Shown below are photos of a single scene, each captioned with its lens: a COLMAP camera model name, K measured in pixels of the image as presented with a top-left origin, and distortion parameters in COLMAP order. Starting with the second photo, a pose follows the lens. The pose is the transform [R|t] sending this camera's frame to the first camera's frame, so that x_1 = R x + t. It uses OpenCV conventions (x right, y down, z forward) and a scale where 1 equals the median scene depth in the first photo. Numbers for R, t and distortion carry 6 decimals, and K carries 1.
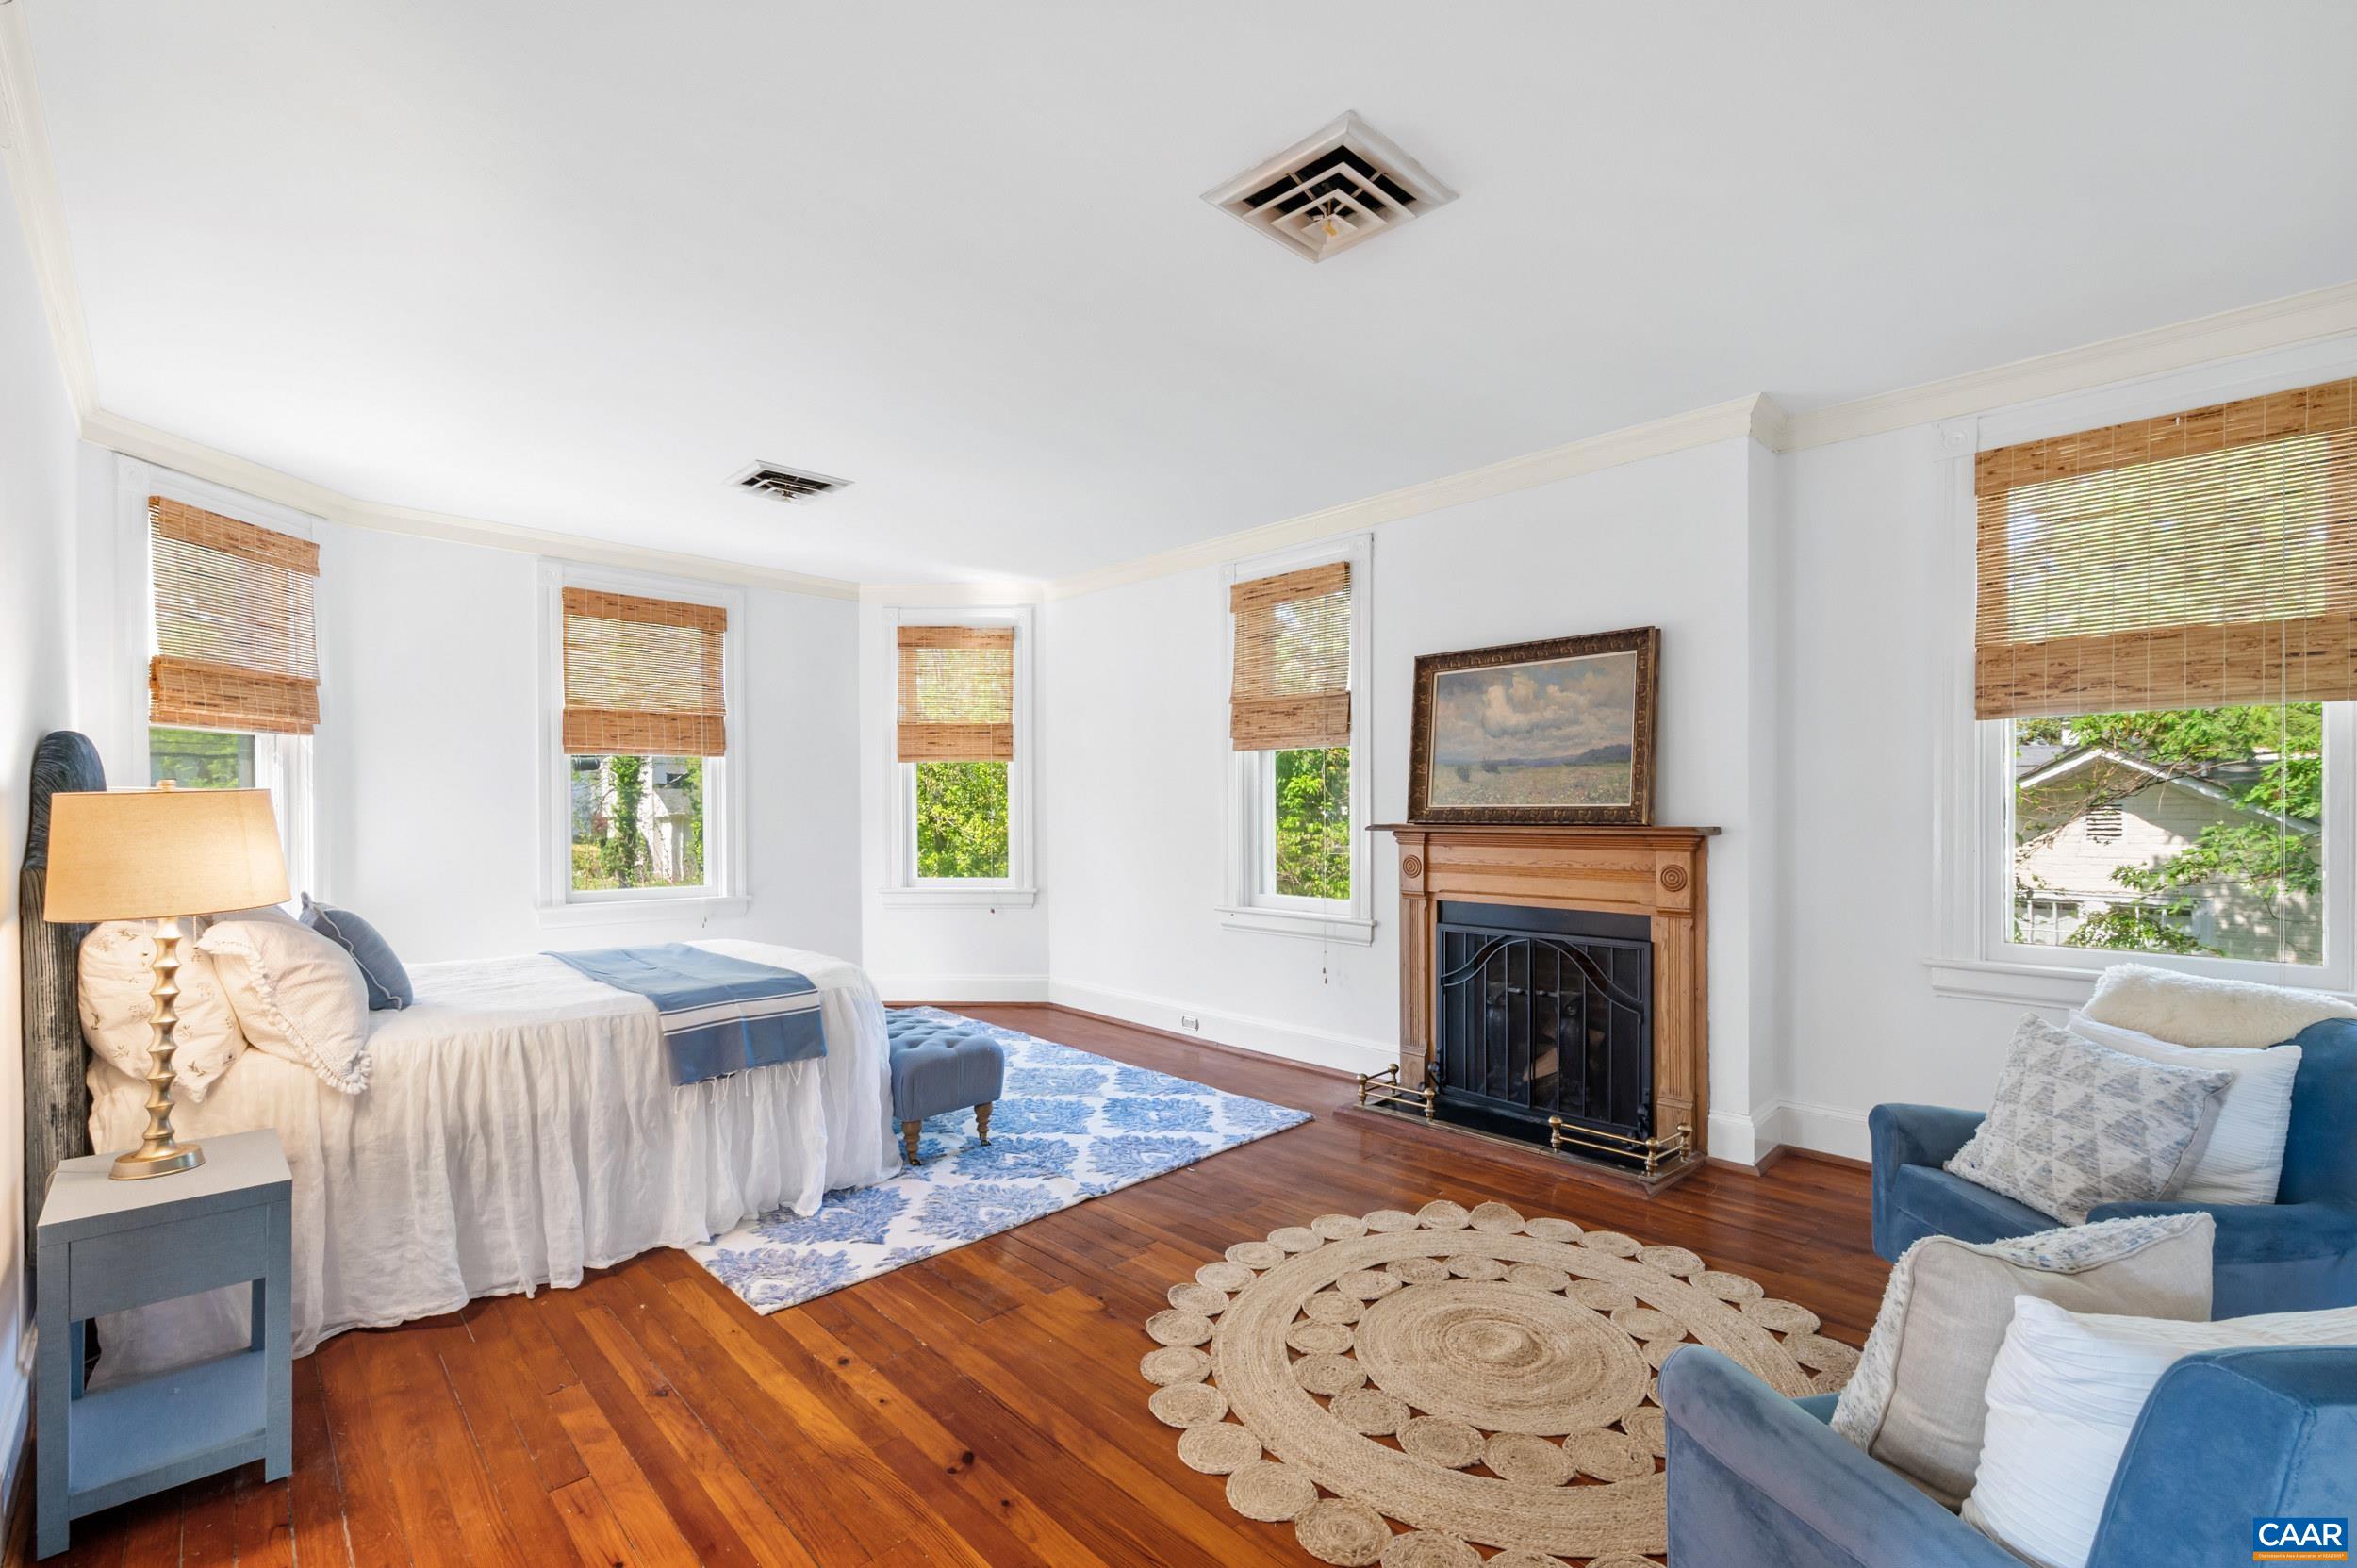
lens RADIAL K [[1009.1, 0, 1178.9], [0, 1009.1, 799.7], [0, 0, 1]] dist [0.001714, -0.000323]
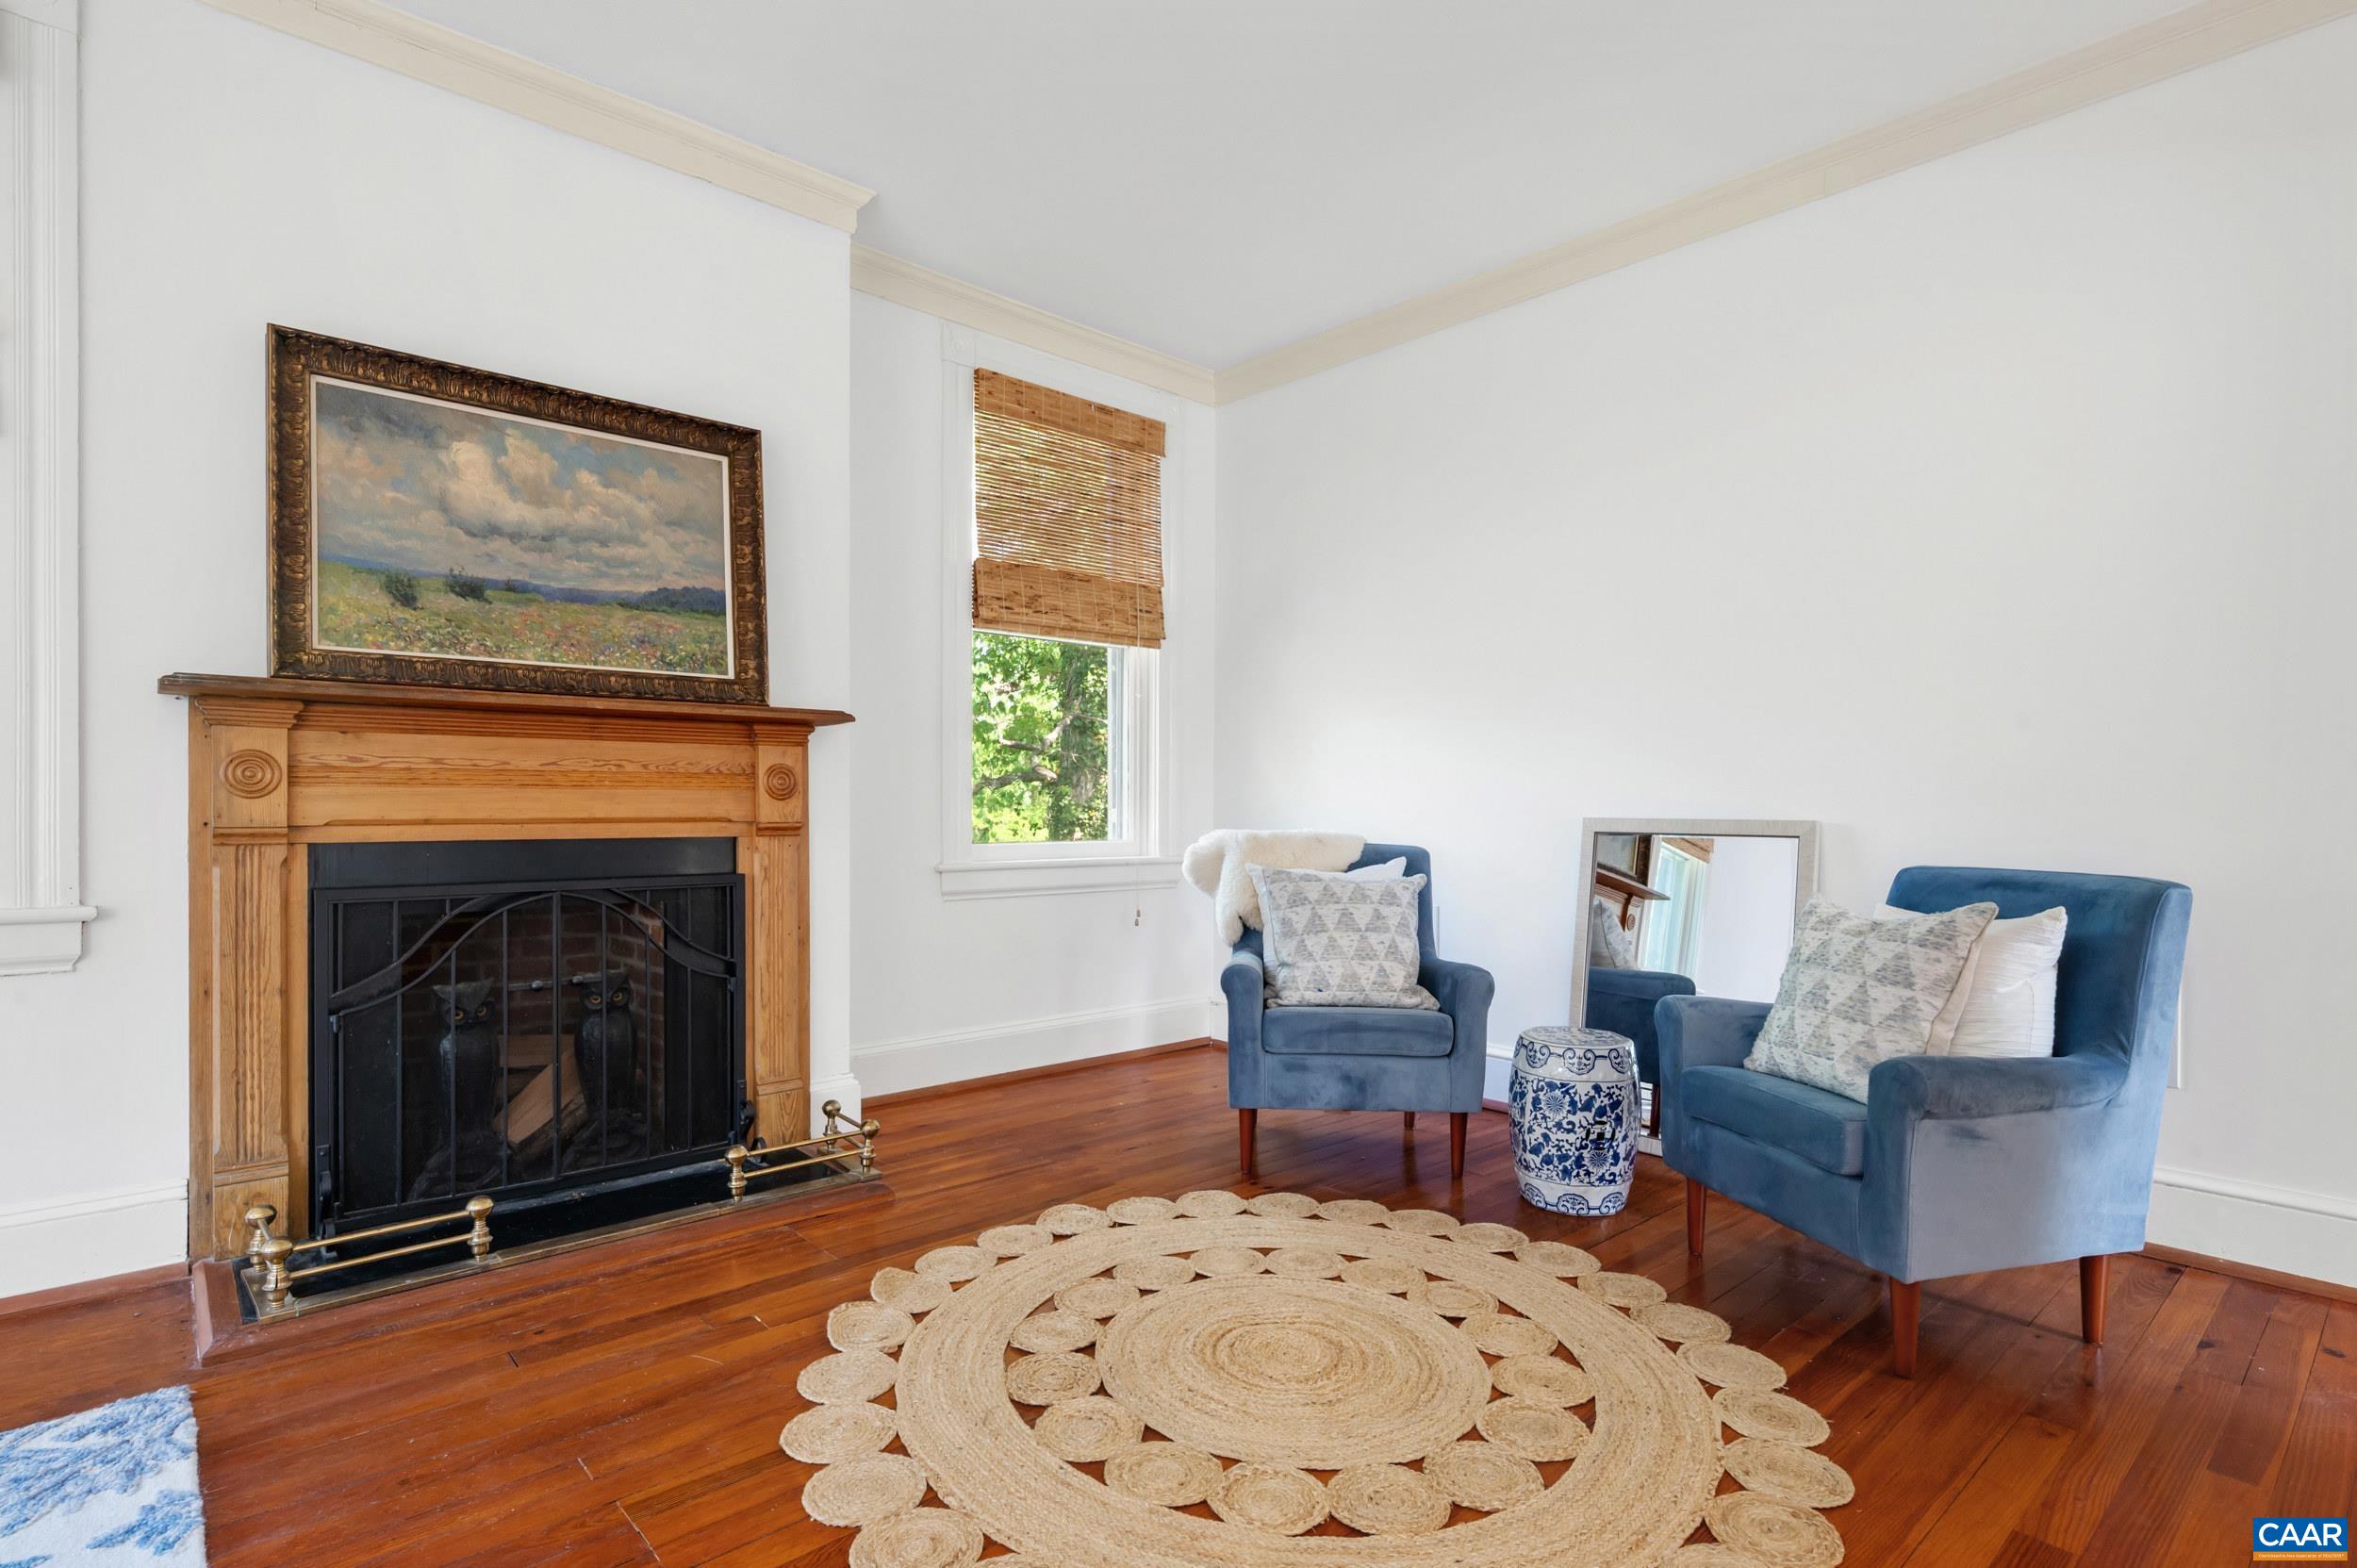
lens RADIAL K [[1153.8, 0, 1178.8], [0, 1153.8, 803.0], [0, 0, 1]] dist [0.004823, -0.001142]
pose [[0.043194, 0.004581, 0.999056, -0.330217], [-0.012979, 0.999908, -0.004024, 0.090162], [-0.998982, -0.012793, 0.043249, 0.654606]]
